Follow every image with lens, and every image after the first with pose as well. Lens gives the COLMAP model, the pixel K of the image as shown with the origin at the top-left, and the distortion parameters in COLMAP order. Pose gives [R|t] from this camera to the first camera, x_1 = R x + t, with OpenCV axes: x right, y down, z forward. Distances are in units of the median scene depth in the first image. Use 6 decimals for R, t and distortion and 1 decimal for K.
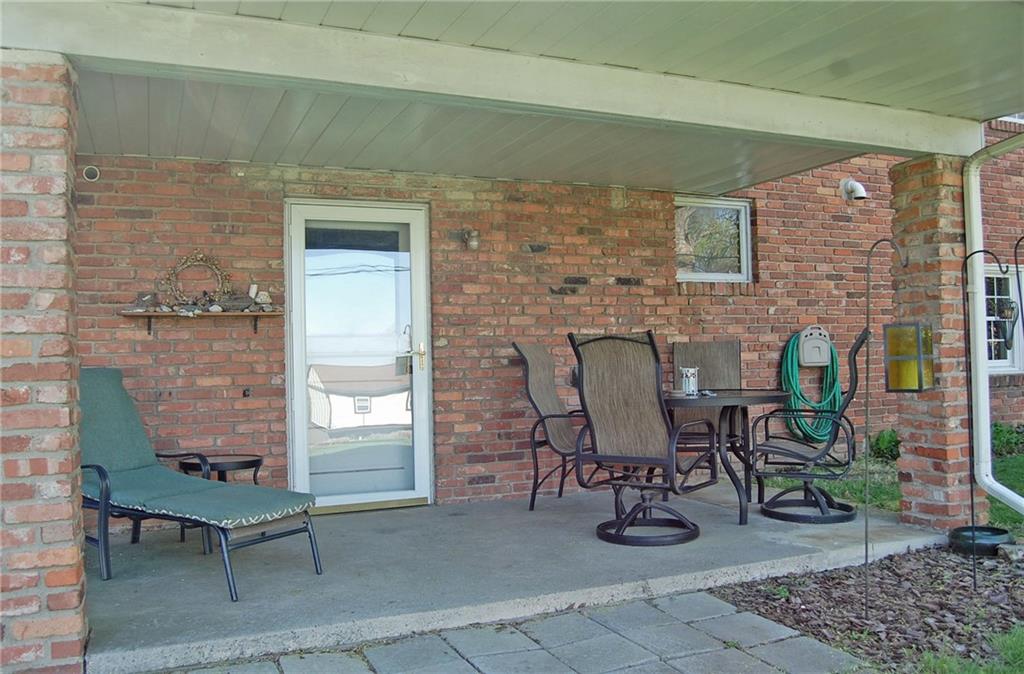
lens RADIAL K [[816.9, 0, 509.5], [0, 816.9, 334.5], [0, 0, 1]] dist [-0.047049, -0.000995]
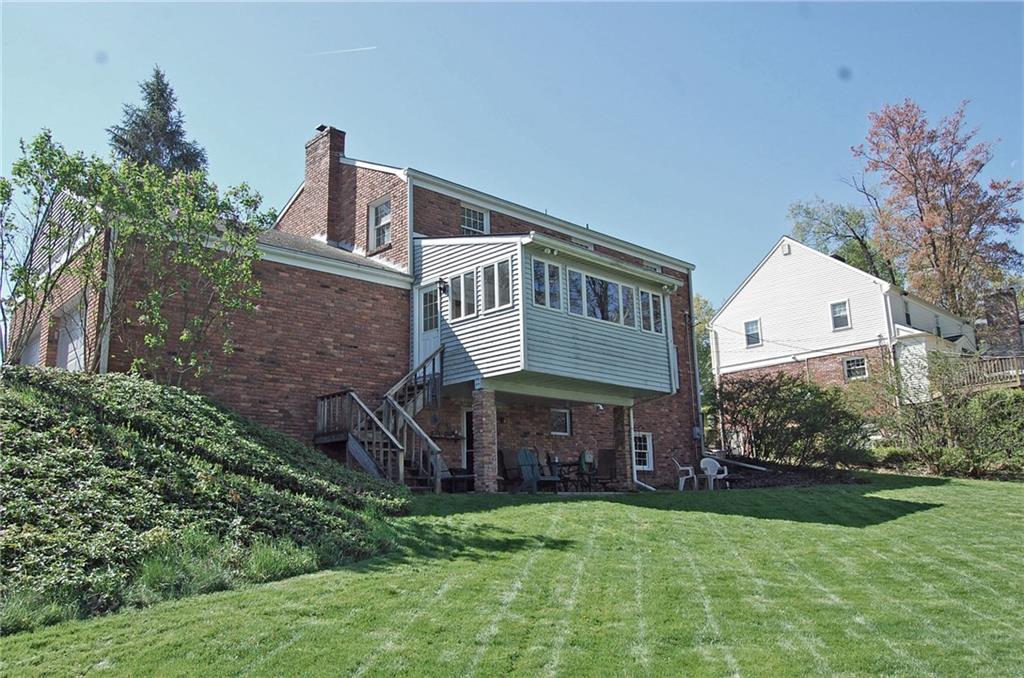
lens RADIAL K [[816.9, 0, 512.4], [0, 816.9, 338.7], [0, 0, 1]] dist [-0.047049, -0.000995]
pose [[0.933730, 0.073180, 0.350420, -1.169357], [-0.004127, 0.981018, -0.193873, 0.203179], [-0.357955, 0.179578, 0.916308, -2.111054]]
